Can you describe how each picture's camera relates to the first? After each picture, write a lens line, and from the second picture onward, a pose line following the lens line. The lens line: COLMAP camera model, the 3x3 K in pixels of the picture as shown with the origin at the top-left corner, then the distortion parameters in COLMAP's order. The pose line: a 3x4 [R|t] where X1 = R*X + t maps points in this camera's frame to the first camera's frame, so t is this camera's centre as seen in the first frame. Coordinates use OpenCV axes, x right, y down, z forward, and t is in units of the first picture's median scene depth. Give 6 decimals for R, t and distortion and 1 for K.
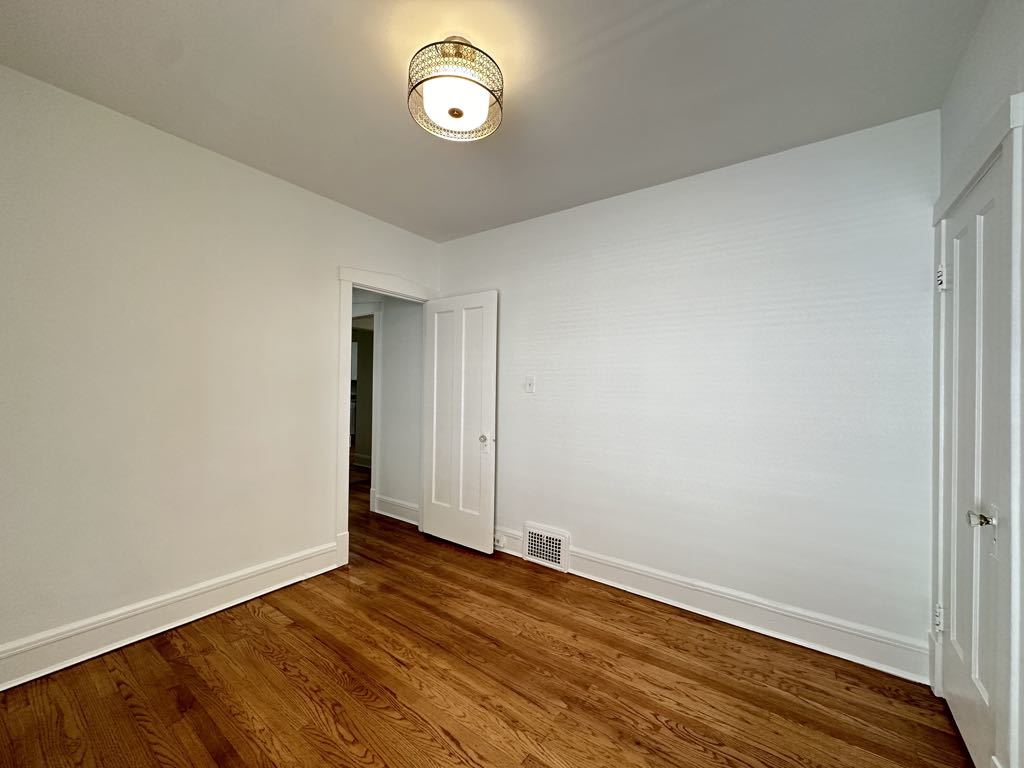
lens RADIAL K [[408.2, 0, 508.7], [0, 408.2, 384.3], [0, 0, 1]] dist [-0.001114, 0.000438]
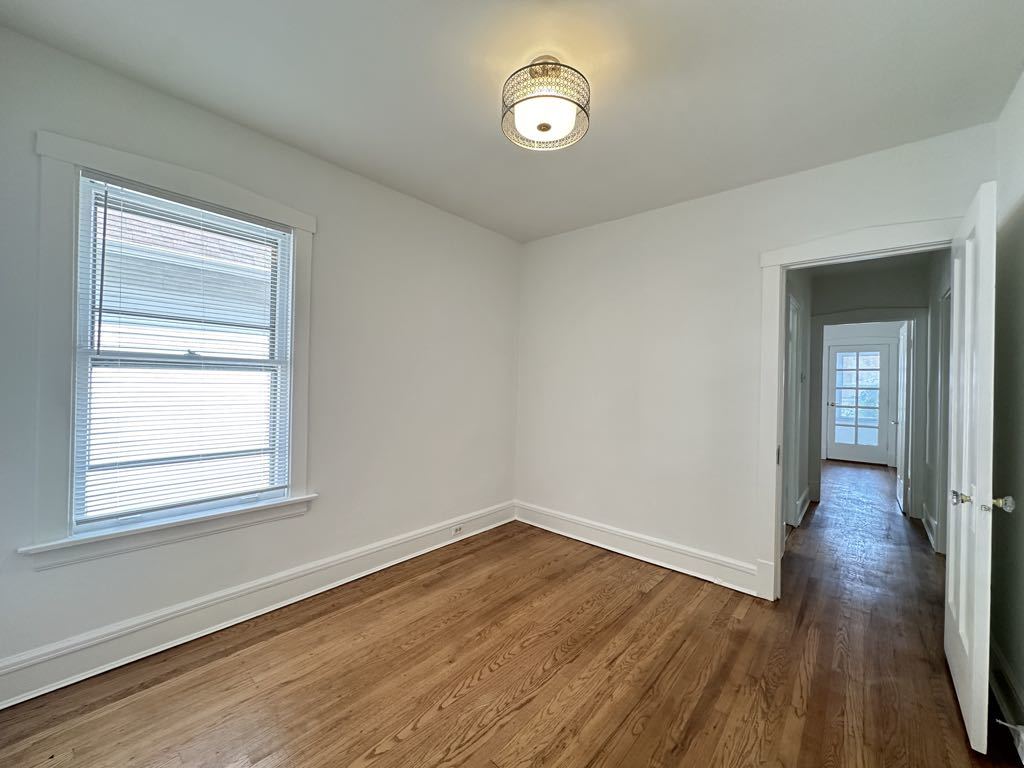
lens RADIAL K [[408.2, 0, 516.2], [0, 408.2, 378.6], [0, 0, 1]] dist [-0.001114, 0.000438]
pose [[-0.081977, -0.027247, -0.996262, 0.784350], [-0.010572, 0.999594, -0.026469, 0.013572], [0.996578, 0.008363, -0.082232, 0.846630]]
